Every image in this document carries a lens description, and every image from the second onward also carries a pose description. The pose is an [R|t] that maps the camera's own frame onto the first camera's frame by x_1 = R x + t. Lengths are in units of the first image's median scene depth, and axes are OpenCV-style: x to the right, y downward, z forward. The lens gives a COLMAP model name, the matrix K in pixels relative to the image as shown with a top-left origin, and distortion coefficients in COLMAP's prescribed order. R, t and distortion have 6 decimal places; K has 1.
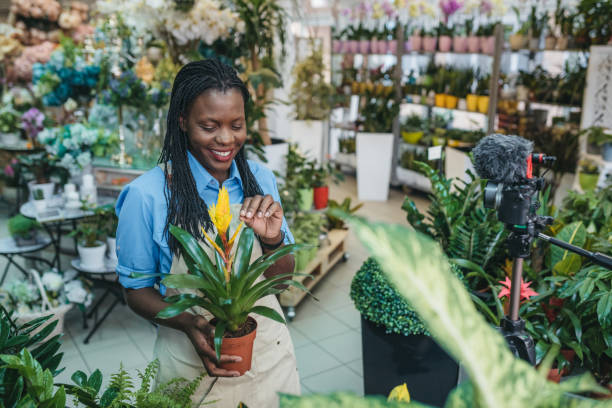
lens RADIAL K [[579.3, 0, 309.9], [0, 579.3, 209.7], [0, 0, 1]] dist [-0.034174, 0.000000]
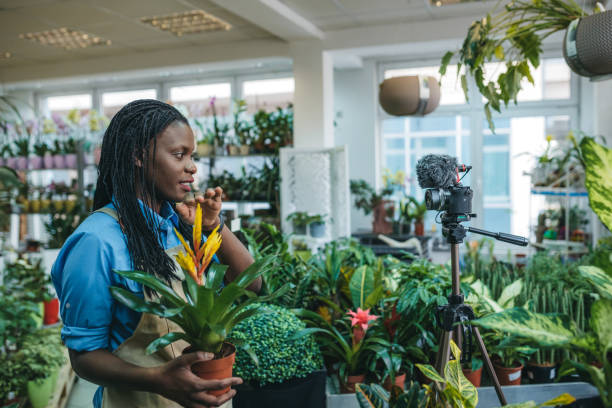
lens RADIAL K [[579.6, 0, 311.1], [0, 579.6, 207.1], [0, 0, 1]] dist [-0.032742, 0.000000]
pose [[0.796688, -0.054190, 0.601957, -0.150629], [0.187437, 0.969019, -0.160838, 0.032693], [-0.574592, 0.240966, 0.782163, 0.025734]]
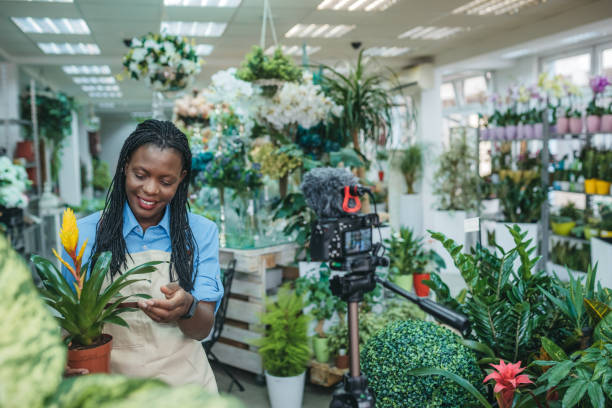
lens RADIAL K [[603.8, 0, 303.2], [0, 603.8, 200.3], [0, 0, 1]] dist [-0.037155, 0.000000]
pose [[0.943711, -0.003569, -0.330751, 0.128121], [-0.058706, 0.982259, -0.178102, 0.022420], [0.325519, 0.187494, 0.926760, 0.019136]]
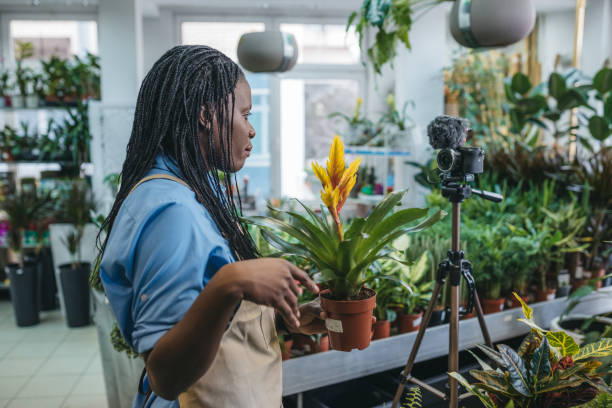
lens RADIAL K [[579.6, 0, 302.6], [0, 579.6, 206.8], [0, 0, 1]] dist [-0.032742, 0.000000]
pose [[0.458921, -0.123365, 0.879871, -0.222861], [0.247987, 0.968742, 0.006481, -0.002462], [-0.853167, 0.215222, 0.475169, 0.141080]]
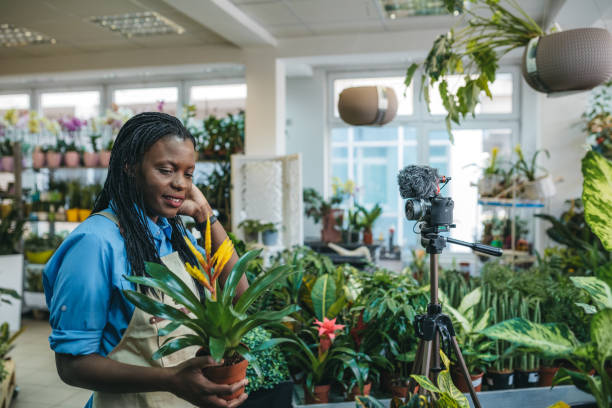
lens RADIAL K [[579.3, 0, 310.3], [0, 579.3, 208.3], [0, 0, 1]] dist [-0.034174, 0.000000]
pose [[0.729313, -0.038702, 0.683085, -0.164429], [0.193082, 0.969459, -0.151222, 0.027292], [-0.656370, 0.242179, 0.714512, 0.041682]]
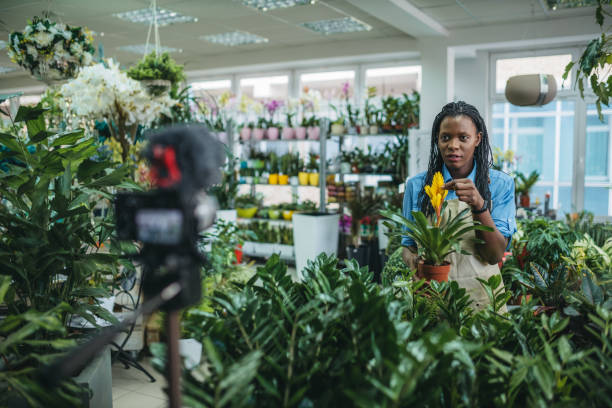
lens RADIAL K [[579.6, 0, 307.4], [0, 579.6, 209.4], [0, 0, 1]] dist [-0.032742, 0.000000]
pose [[0.877389, -0.057589, 0.476311, -0.329454], [0.141427, 0.979702, -0.142065, 0.061837], [-0.458462, 0.192010, 0.867724, -0.081921]]
